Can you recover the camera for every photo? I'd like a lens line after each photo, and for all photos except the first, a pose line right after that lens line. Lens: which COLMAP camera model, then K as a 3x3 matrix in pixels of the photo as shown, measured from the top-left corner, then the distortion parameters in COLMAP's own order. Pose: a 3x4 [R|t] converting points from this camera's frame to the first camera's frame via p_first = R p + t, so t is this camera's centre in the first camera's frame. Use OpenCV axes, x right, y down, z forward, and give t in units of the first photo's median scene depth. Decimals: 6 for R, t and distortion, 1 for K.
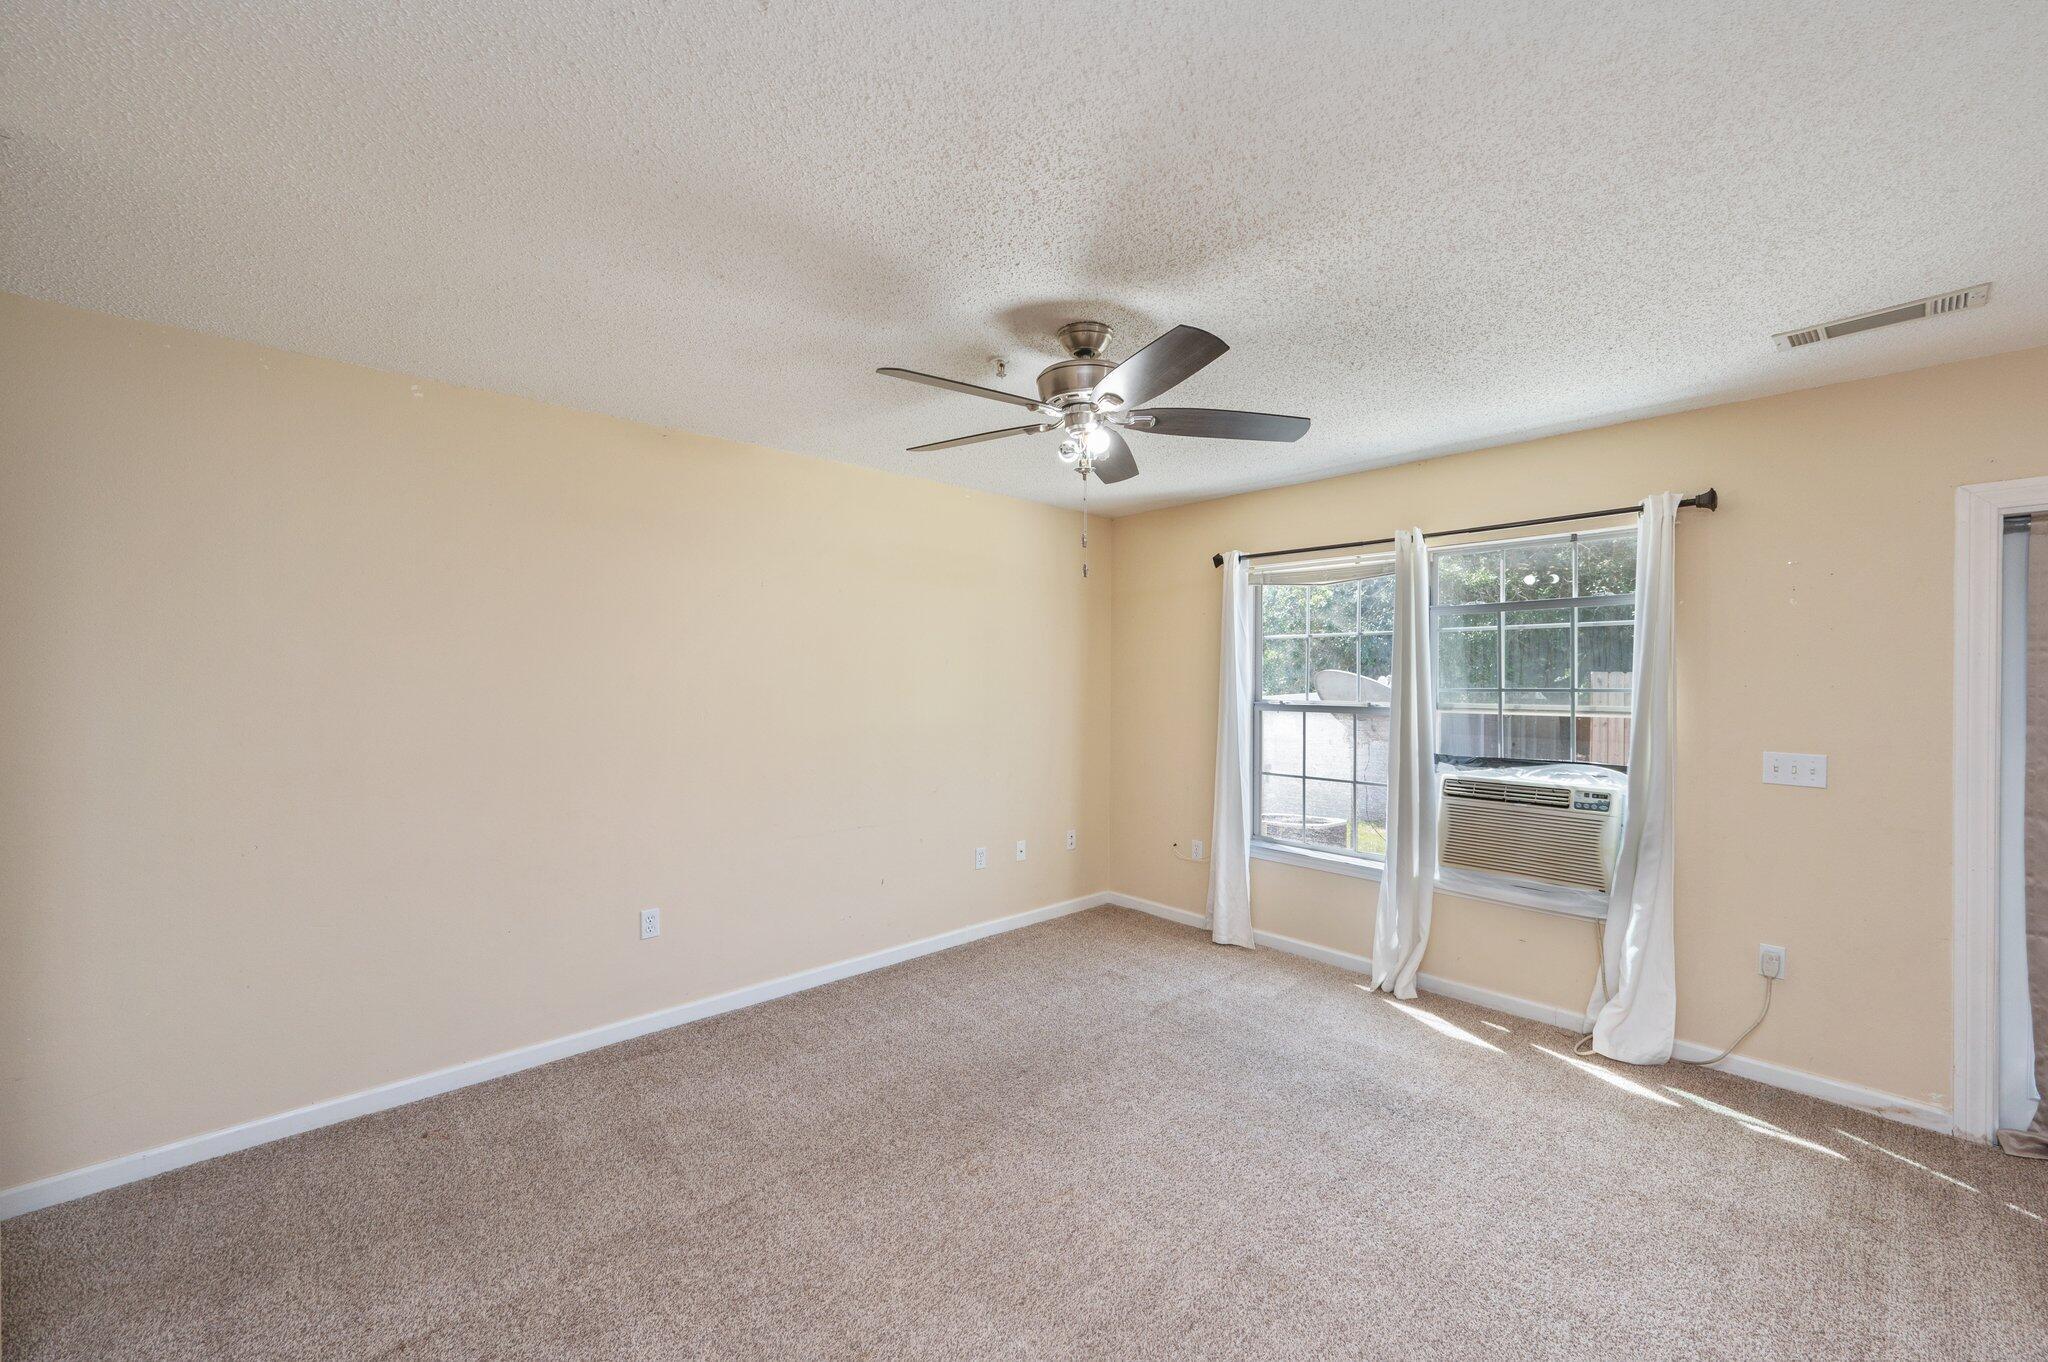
lens RADIAL K [[834.4, 0, 1024.0], [0, 834.4, 681.0], [0, 0, 1]] dist [-0.000011, -0.000184]
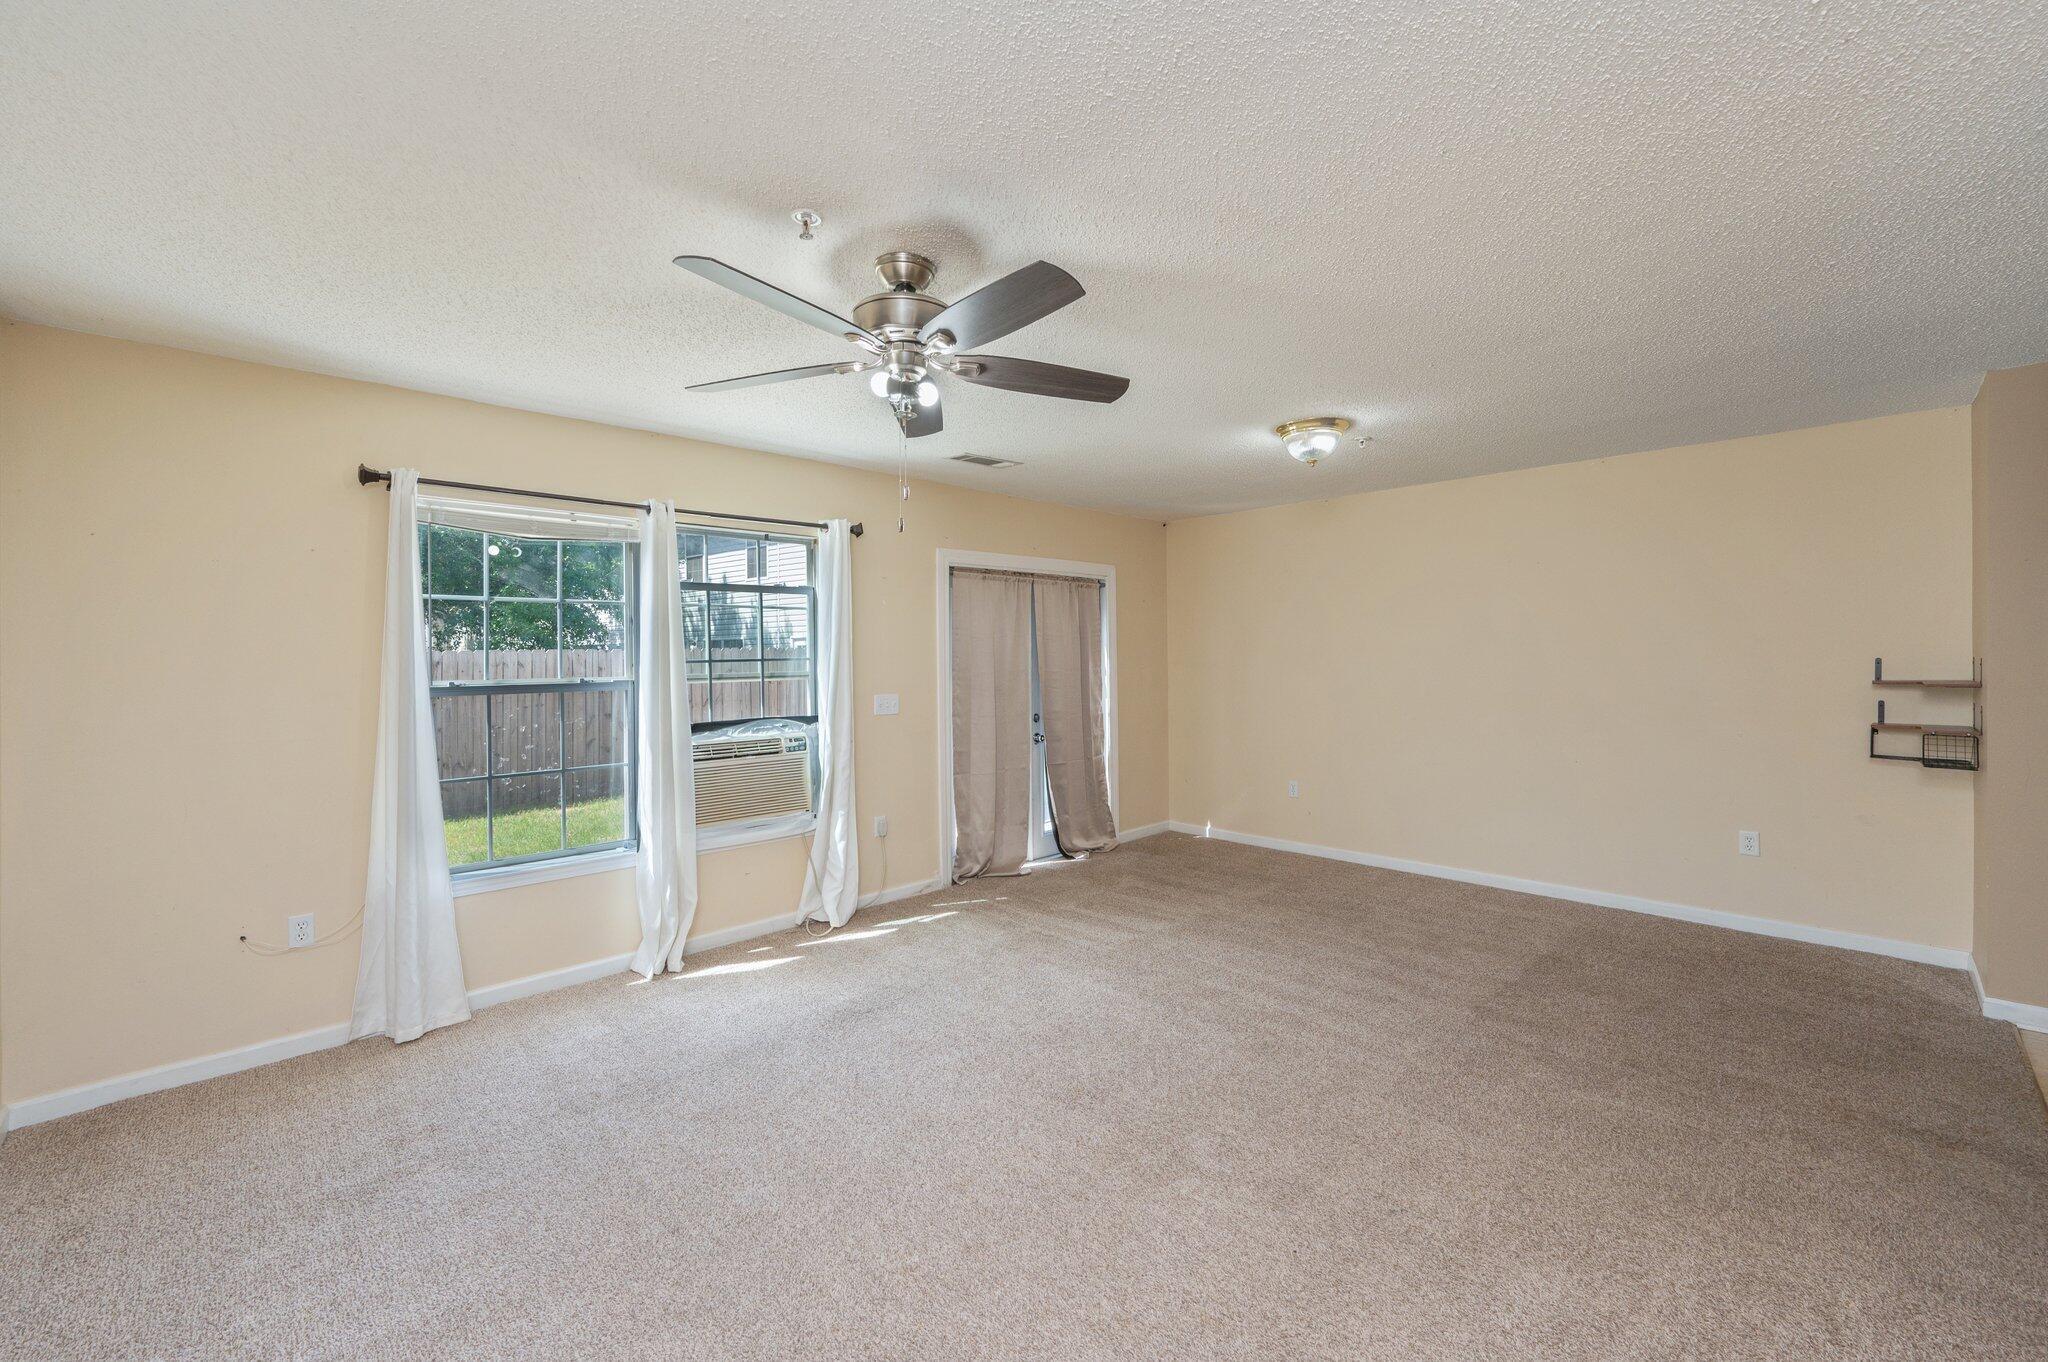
lens RADIAL K [[822.6, 0, 1033.5], [0, 822.6, 666.8], [0, 0, 1]] dist [0.001457, 0.000182]
pose [[-0.039290, -0.006557, 0.999206, -0.614983], [0.027002, 0.999606, 0.007622, 0.024247], [-0.998863, 0.027280, -0.039098, 0.686358]]
